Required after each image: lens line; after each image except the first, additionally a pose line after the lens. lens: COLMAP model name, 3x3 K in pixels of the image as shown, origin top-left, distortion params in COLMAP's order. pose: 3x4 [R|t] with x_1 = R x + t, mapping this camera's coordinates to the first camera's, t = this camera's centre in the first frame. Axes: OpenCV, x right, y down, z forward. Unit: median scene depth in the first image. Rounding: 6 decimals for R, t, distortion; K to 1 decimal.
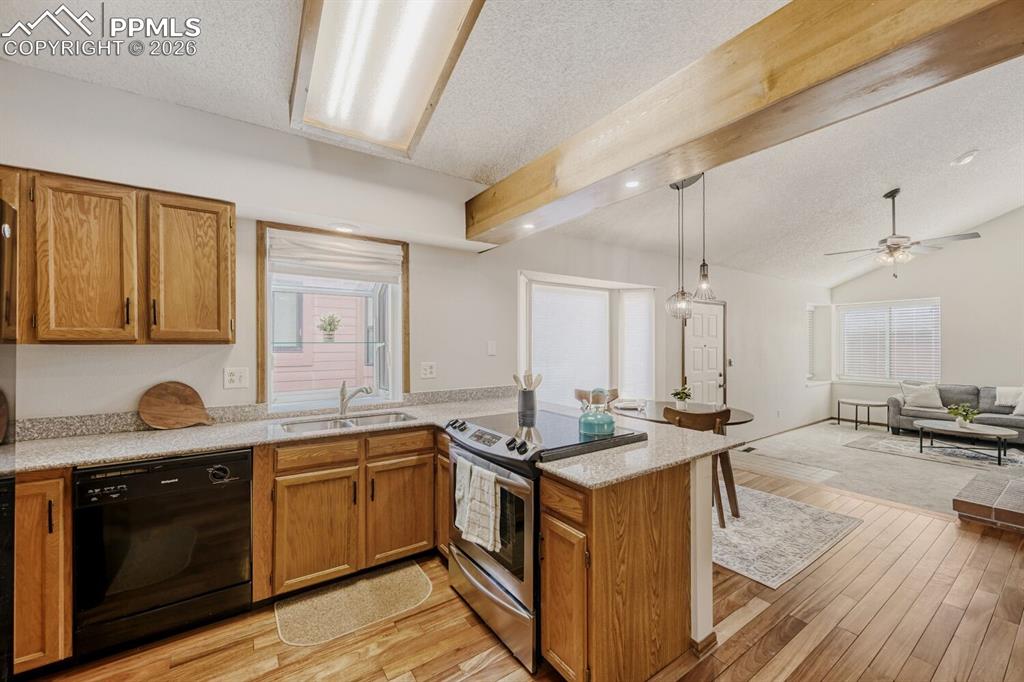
lens RADIAL K [[402.8, 0, 515.7], [0, 402.8, 343.0], [0, 0, 1]] dist [0.000935, 0.000171]
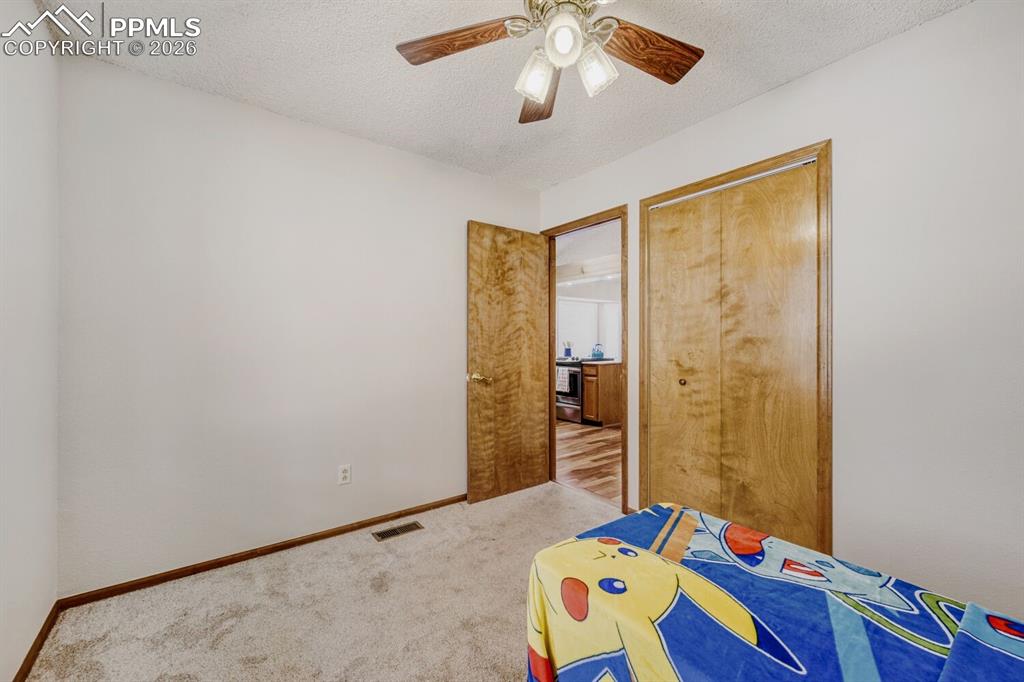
lens RADIAL K [[402.8, 0, 521.1], [0, 402.8, 340.7], [0, 0, 1]] dist [0.000935, 0.000171]
pose [[0.998159, -0.001208, 0.060640, -0.234528], [0.001129, 0.999998, 0.001333, 0.036652], [-0.060642, -0.001262, 0.998159, -0.837082]]
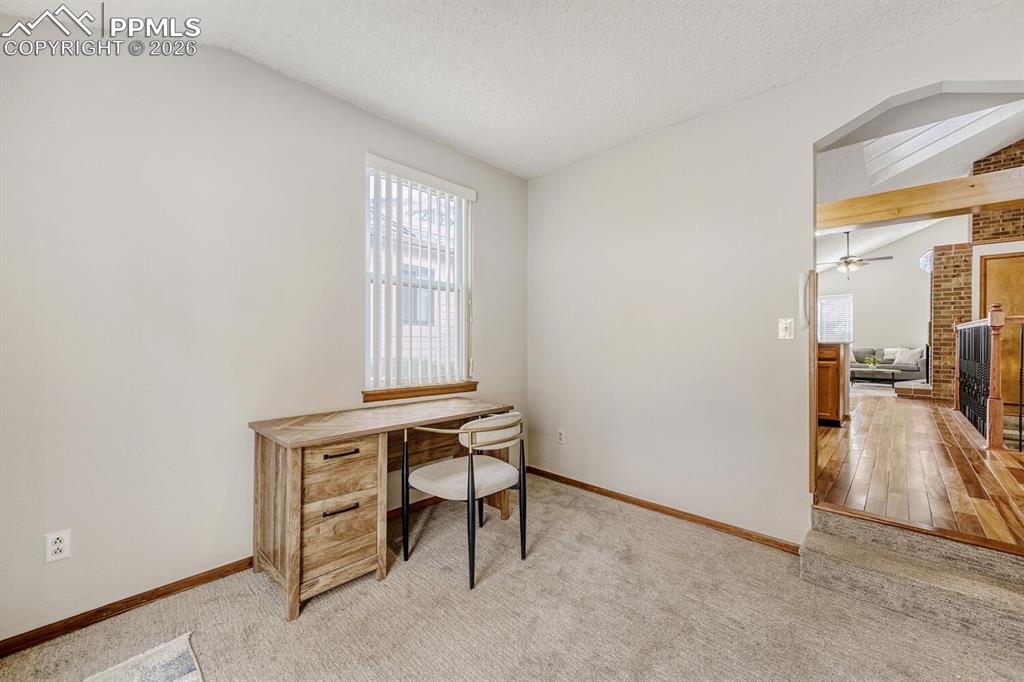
lens RADIAL K [[402.8, 0, 517.7], [0, 402.8, 341.8], [0, 0, 1]] dist [0.000935, 0.000171]
pose [[0.978999, 0.001283, 0.203860, -0.794364], [-0.002073, 0.999991, 0.003666, 0.100125], [-0.203854, -0.004011, 0.978993, -0.402680]]
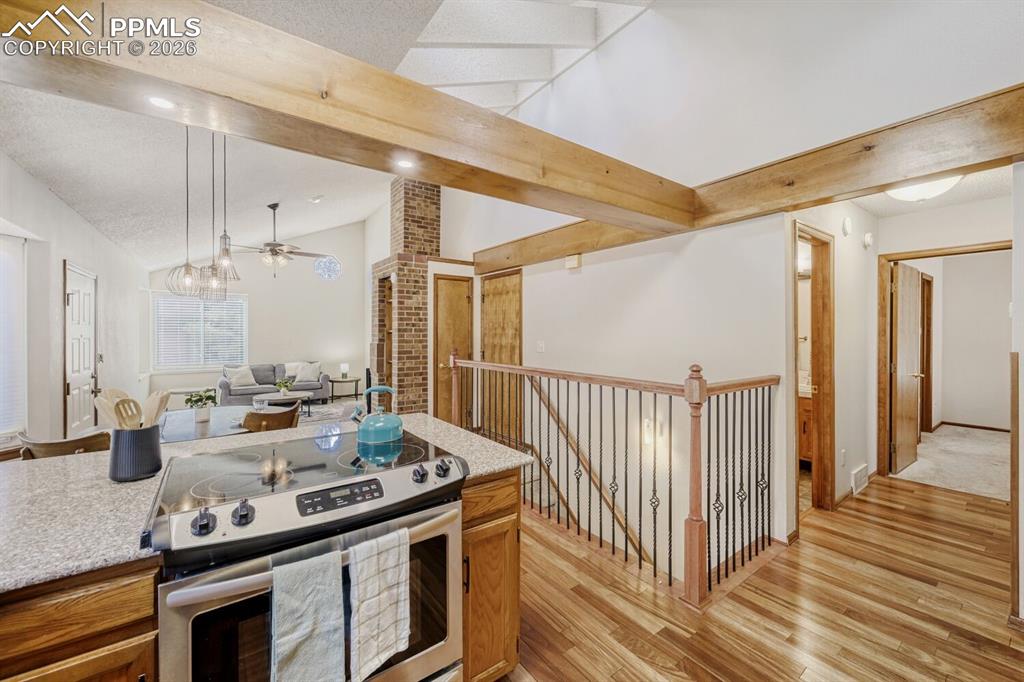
lens RADIAL K [[402.8, 0, 514.4], [0, 402.8, 335.1], [0, 0, 1]] dist [0.000935, 0.000171]
pose [[-0.024869, -0.007567, 0.999662, -0.270346], [-0.001265, 0.999971, 0.007538, -0.000525], [-0.999690, -0.001077, -0.024877, 0.315163]]
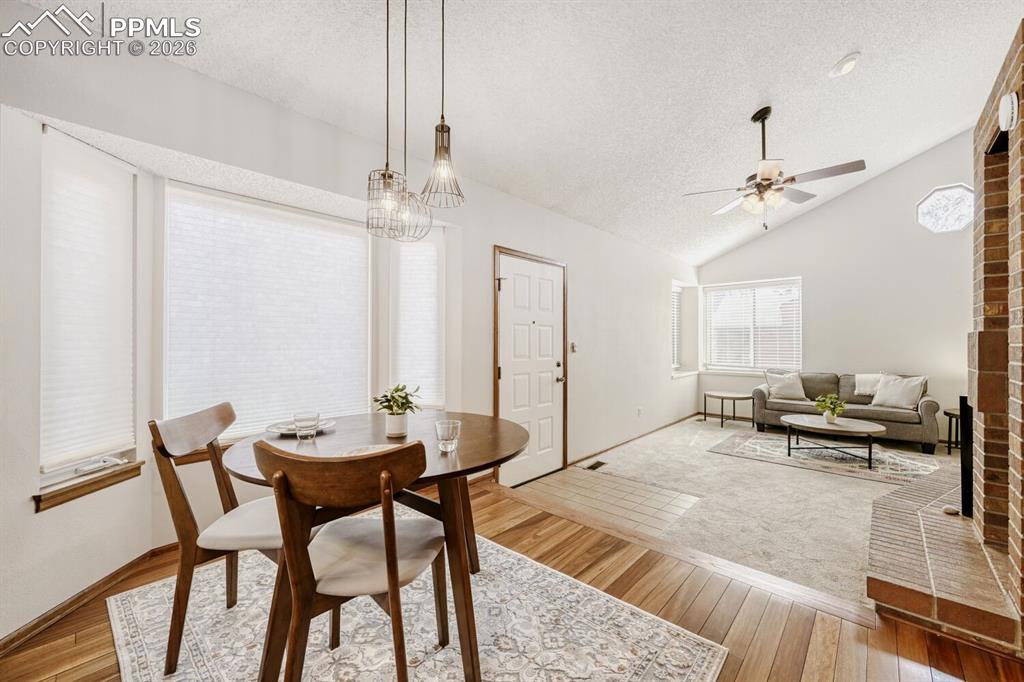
lens RADIAL K [[402.8, 0, 517.6], [0, 402.8, 338.7], [0, 0, 1]] dist [0.000935, 0.000171]
pose [[0.974189, 0.001561, 0.225730, 0.326723], [-0.000987, 0.999996, -0.002653, 0.042117], [-0.225733, 0.002362, 0.974186, 0.377010]]
